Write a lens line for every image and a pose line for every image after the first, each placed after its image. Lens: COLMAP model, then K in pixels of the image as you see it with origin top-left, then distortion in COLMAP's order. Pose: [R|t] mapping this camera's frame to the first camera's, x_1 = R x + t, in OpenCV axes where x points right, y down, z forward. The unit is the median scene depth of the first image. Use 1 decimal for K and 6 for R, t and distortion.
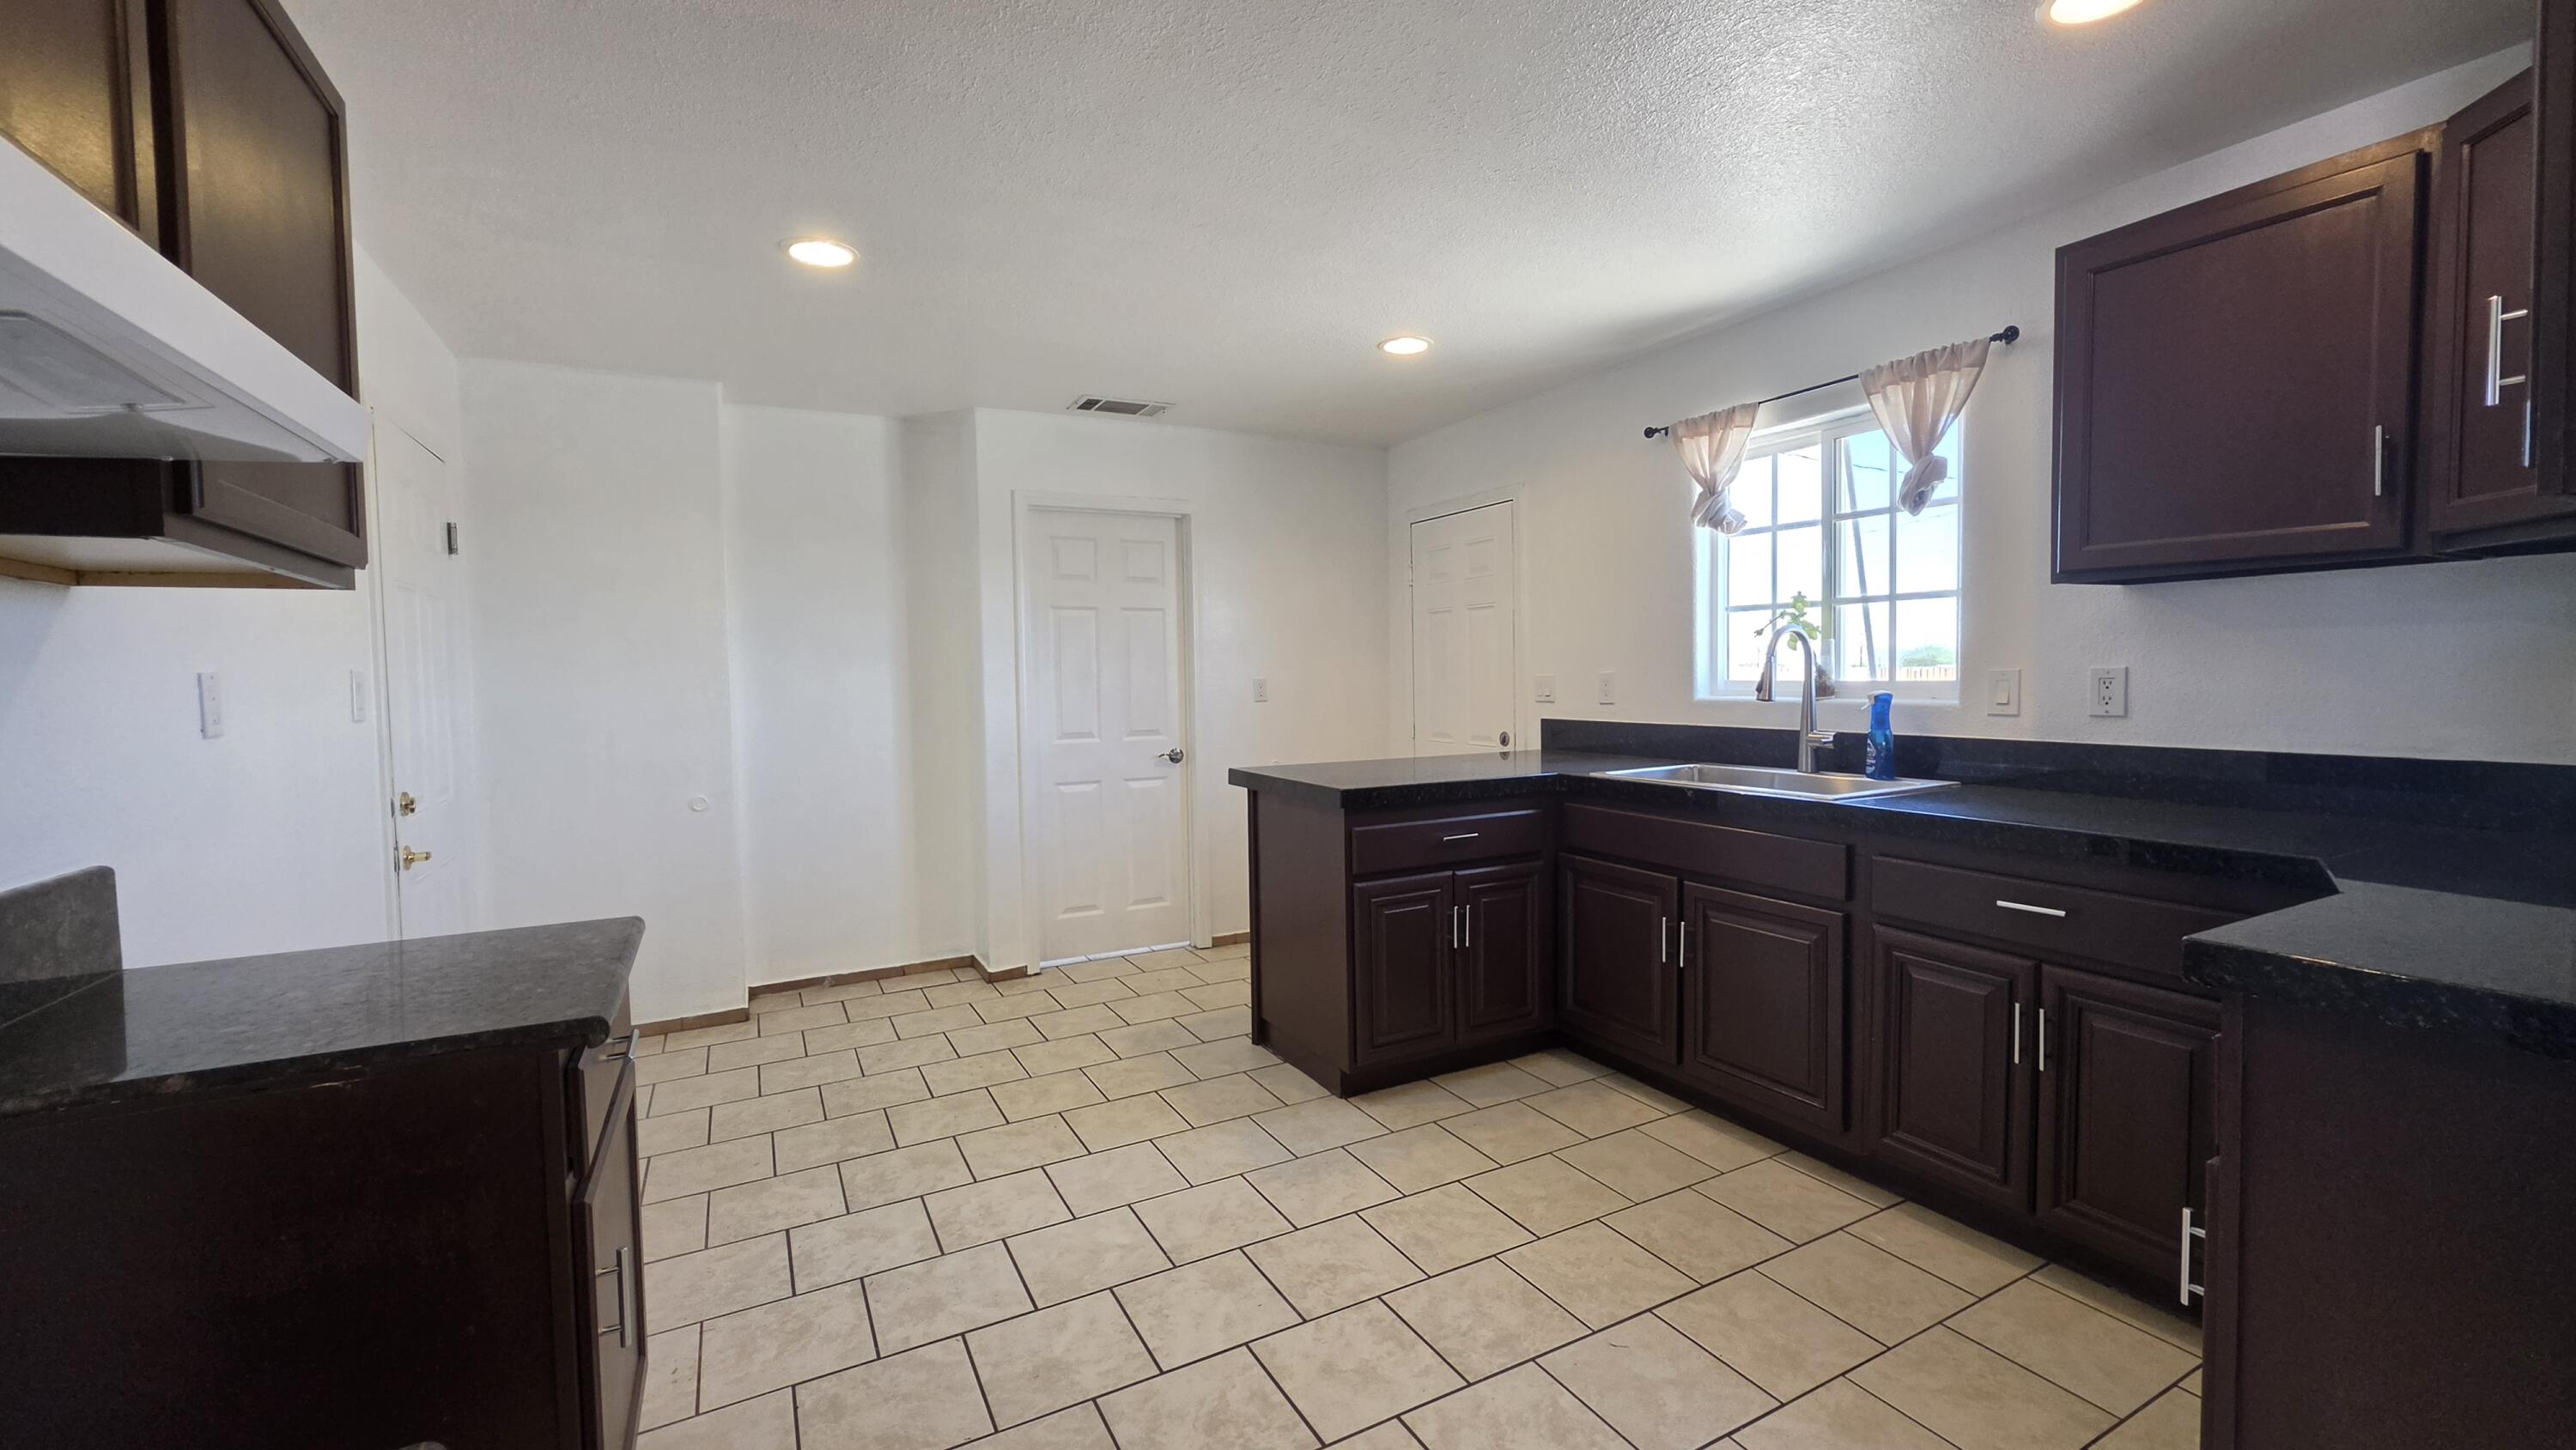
lens RADIAL K [[1005.2, 0, 1244.1], [0, 1005.2, 718.3], [0, 0, 1]] dist [-0.001119, -0.000102]
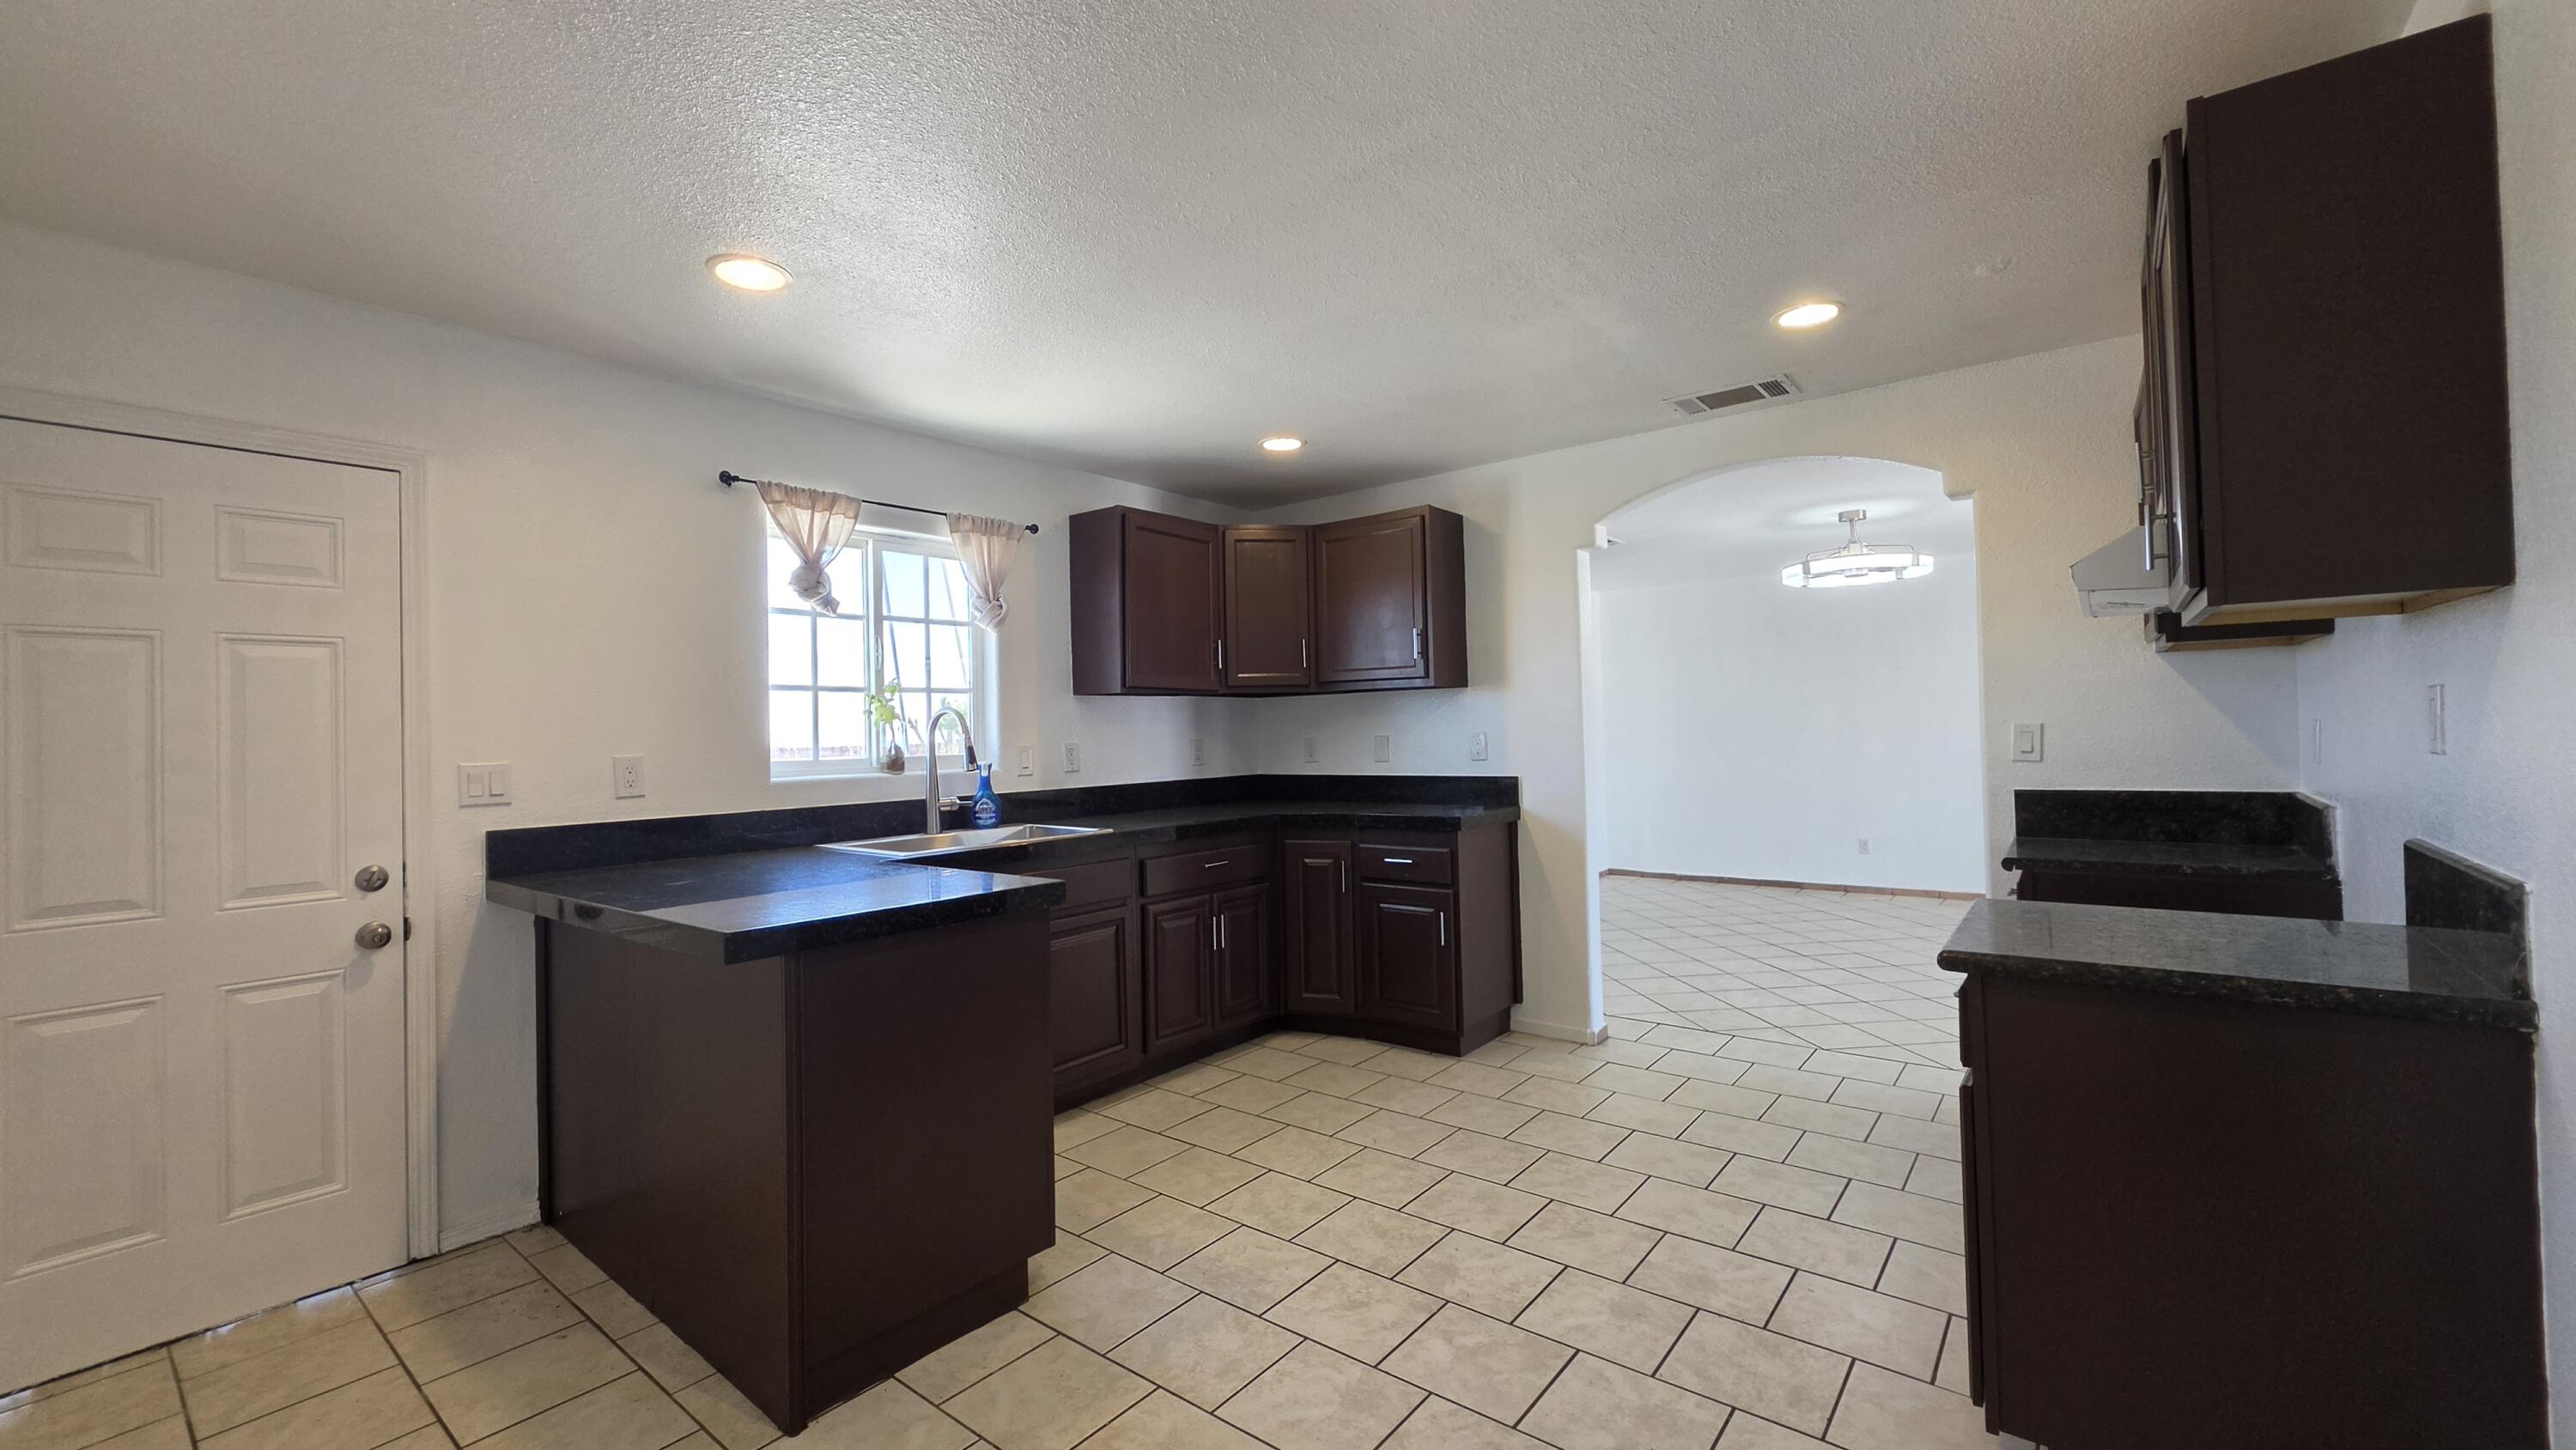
lens RADIAL K [[1032.2, 0, 1288.0], [0, 1032.2, 725.0], [0, 0, 1]] dist [-0.001597, -0.000253]
pose [[-0.414095, 0.036577, 0.909499, -0.889086], [0.074246, 0.997220, -0.006301, -0.043903], [-0.907201, 0.064917, -0.415659, 1.401262]]
